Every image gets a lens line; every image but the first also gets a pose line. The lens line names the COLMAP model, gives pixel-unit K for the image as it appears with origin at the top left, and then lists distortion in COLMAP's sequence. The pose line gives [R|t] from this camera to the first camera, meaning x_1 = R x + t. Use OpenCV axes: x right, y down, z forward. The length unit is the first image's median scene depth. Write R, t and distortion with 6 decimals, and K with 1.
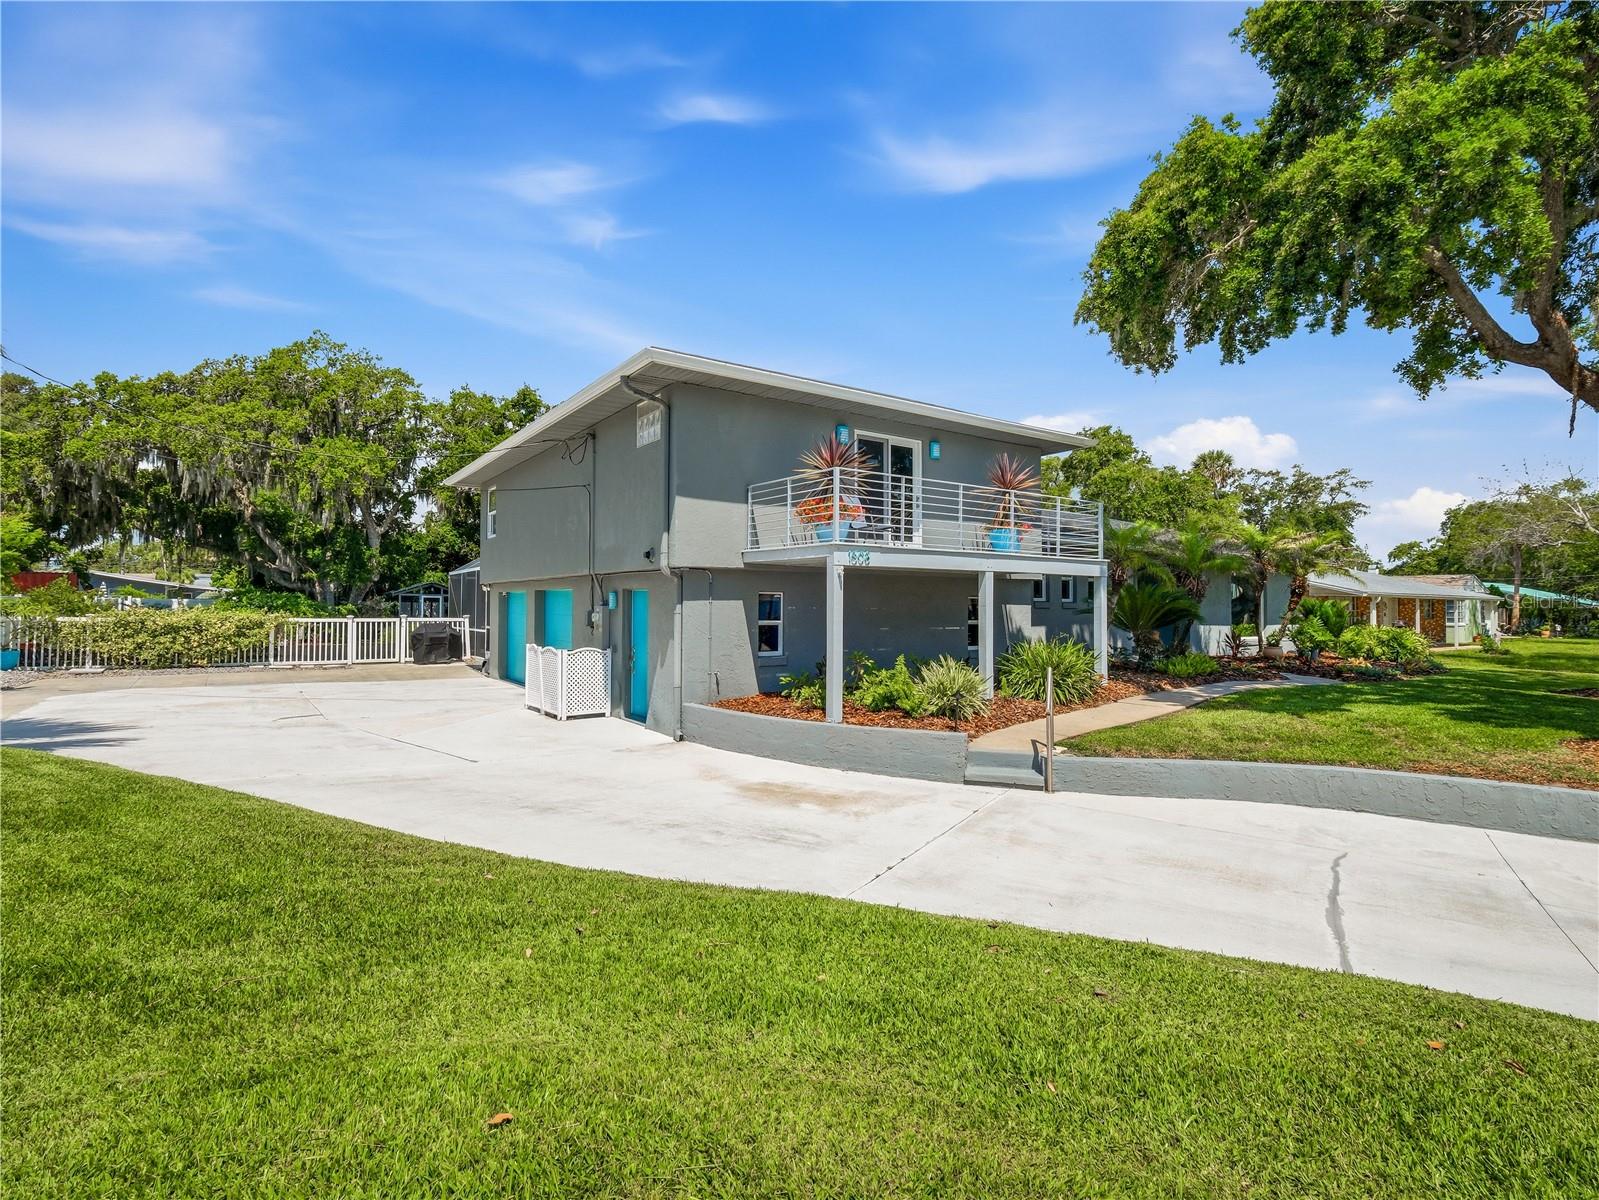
lens RADIAL K [[794.1, 0, 798.2], [0, 794.1, 605.9], [0, 0, 1]] dist [-0.009414, -0.000295]
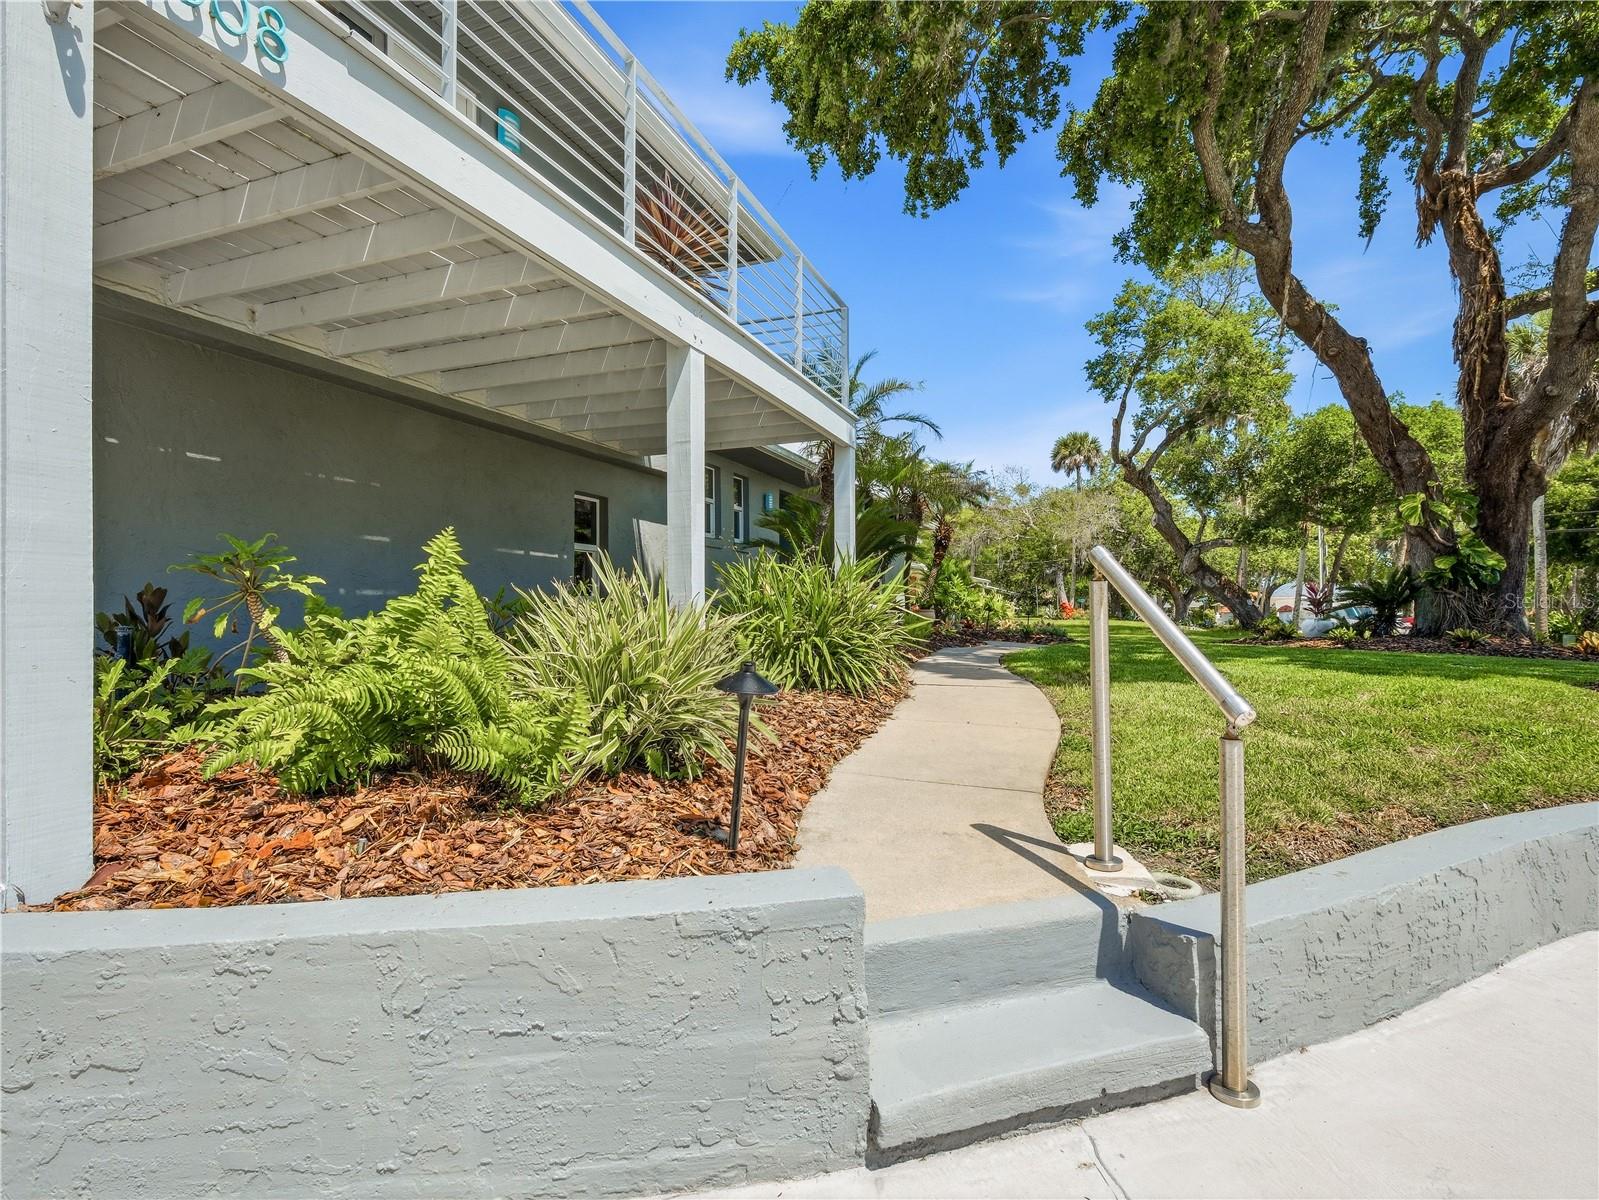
lens RADIAL K [[794.1, 0, 807.2], [0, 794.1, 598.6], [0, 0, 1]] dist [-0.009414, -0.000295]
pose [[0.826862, -0.006171, 0.562371, 0.086343], [0.012338, 0.999898, -0.007168, 0.085294], [-0.562269, 0.012865, 0.826854, 0.758761]]
